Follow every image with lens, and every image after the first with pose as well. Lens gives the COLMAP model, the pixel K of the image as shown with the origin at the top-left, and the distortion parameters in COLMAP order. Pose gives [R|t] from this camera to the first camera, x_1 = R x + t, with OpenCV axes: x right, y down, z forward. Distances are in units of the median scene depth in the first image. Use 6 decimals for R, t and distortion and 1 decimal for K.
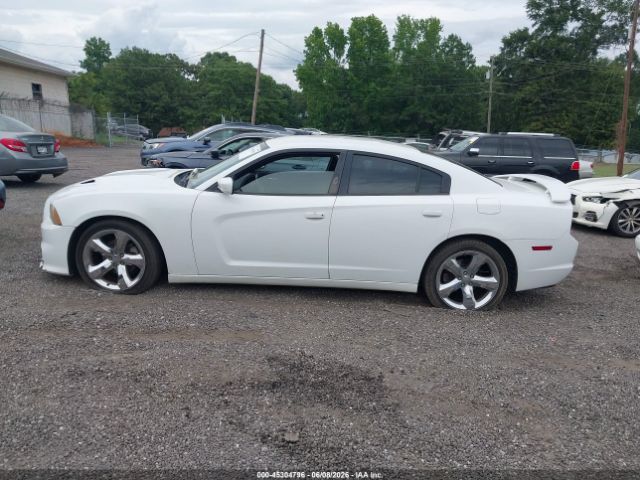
lens RADIAL K [[515.5, 0, 320.0], [0, 515.5, 240.0], [0, 0, 1]] dist [0.000693, 0.001706]
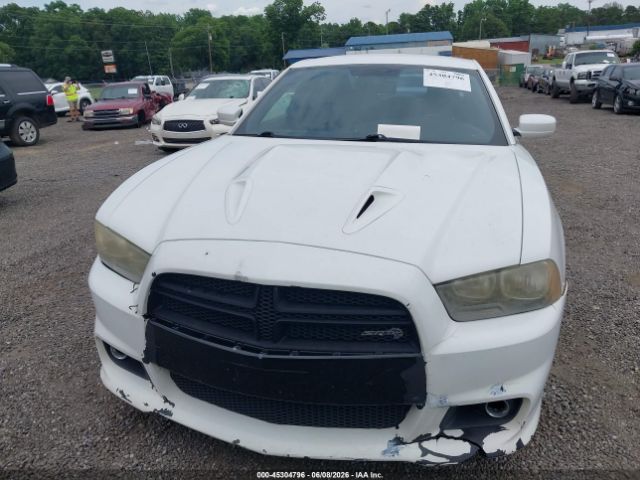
lens RADIAL K [[515.5, 0, 320.0], [0, 515.5, 240.0], [0, 0, 1]] dist [0.000693, 0.001706]
pose [[0.224885, -0.349890, 0.909397, -0.599150], [0.238541, 0.924673, 0.296779, -0.157718], [-0.944736, 0.150187, 0.291408, 0.731046]]
